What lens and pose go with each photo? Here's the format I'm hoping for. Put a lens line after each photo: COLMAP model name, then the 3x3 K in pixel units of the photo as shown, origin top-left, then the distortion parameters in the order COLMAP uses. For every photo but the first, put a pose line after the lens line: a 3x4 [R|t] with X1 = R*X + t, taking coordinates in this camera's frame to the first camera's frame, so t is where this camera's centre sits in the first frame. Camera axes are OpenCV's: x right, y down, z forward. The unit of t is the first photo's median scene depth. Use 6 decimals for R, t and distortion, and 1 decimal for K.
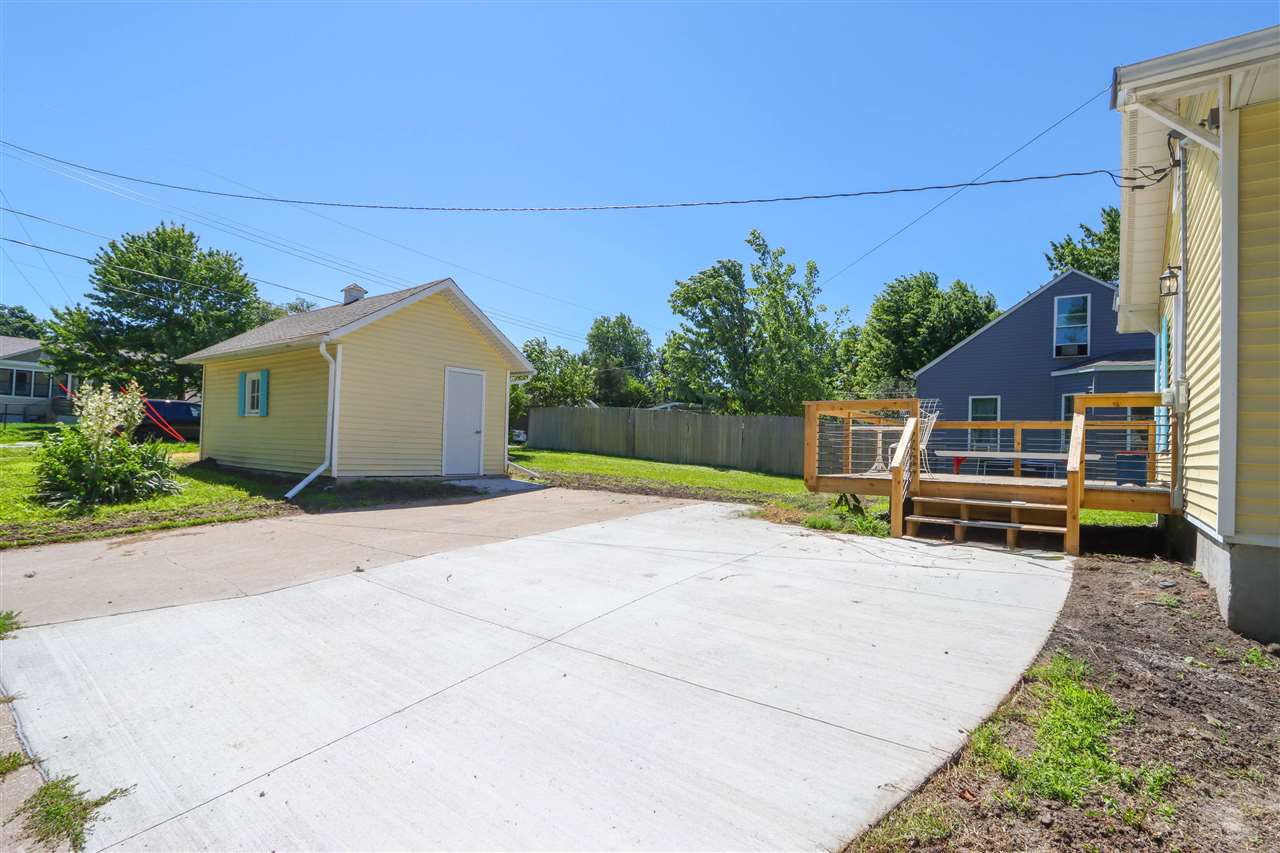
lens RADIAL K [[625.2, 0, 635.5], [0, 625.2, 426.7], [0, 0, 1]] dist [-0.000570, -0.000015]
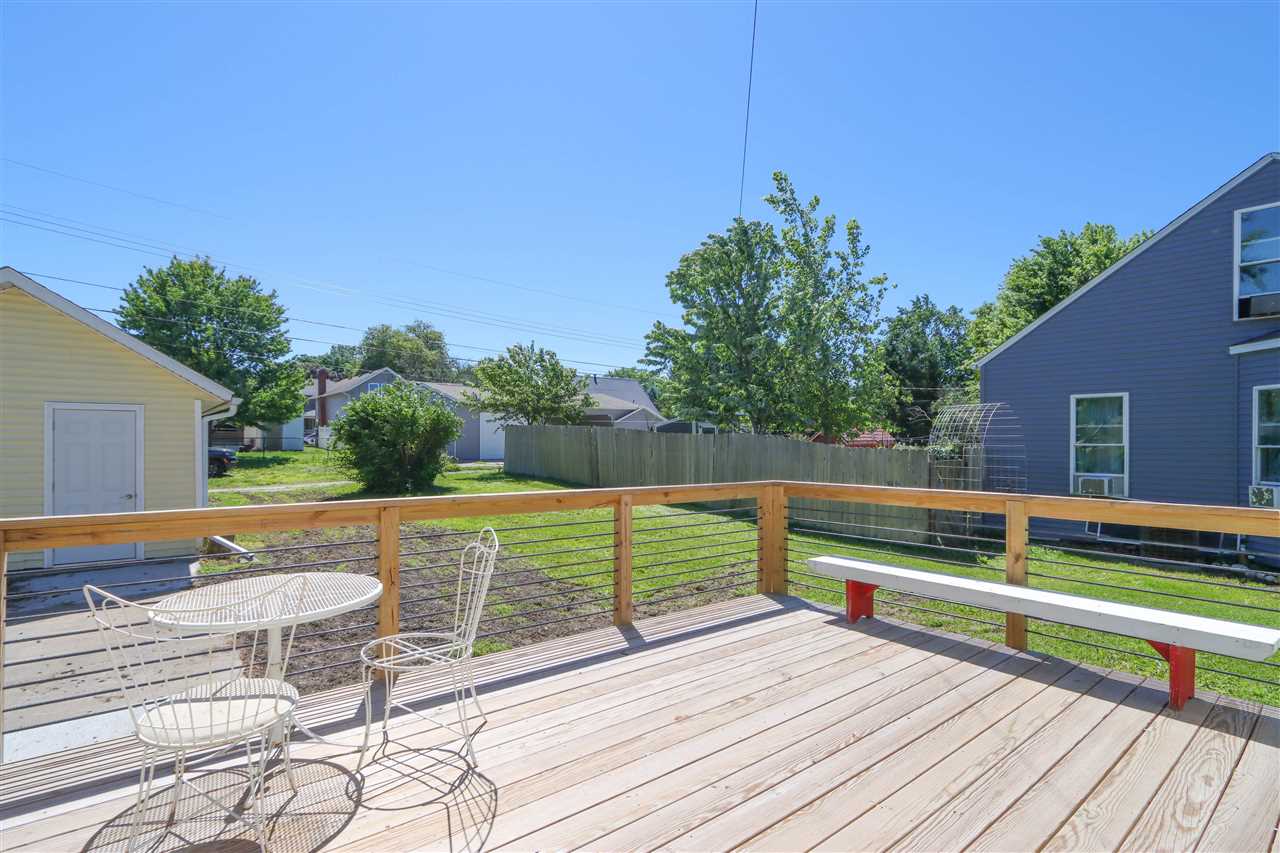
lens RADIAL K [[593.8, 0, 639.8], [0, 593.8, 437.2], [0, 0, 1]] dist [-0.021909, 0.003607]
pose [[0.965304, -0.023963, -0.260028, 0.216464], [0.030331, 0.999330, 0.020503, -0.025120], [0.259362, -0.027679, 0.965383, 0.268426]]
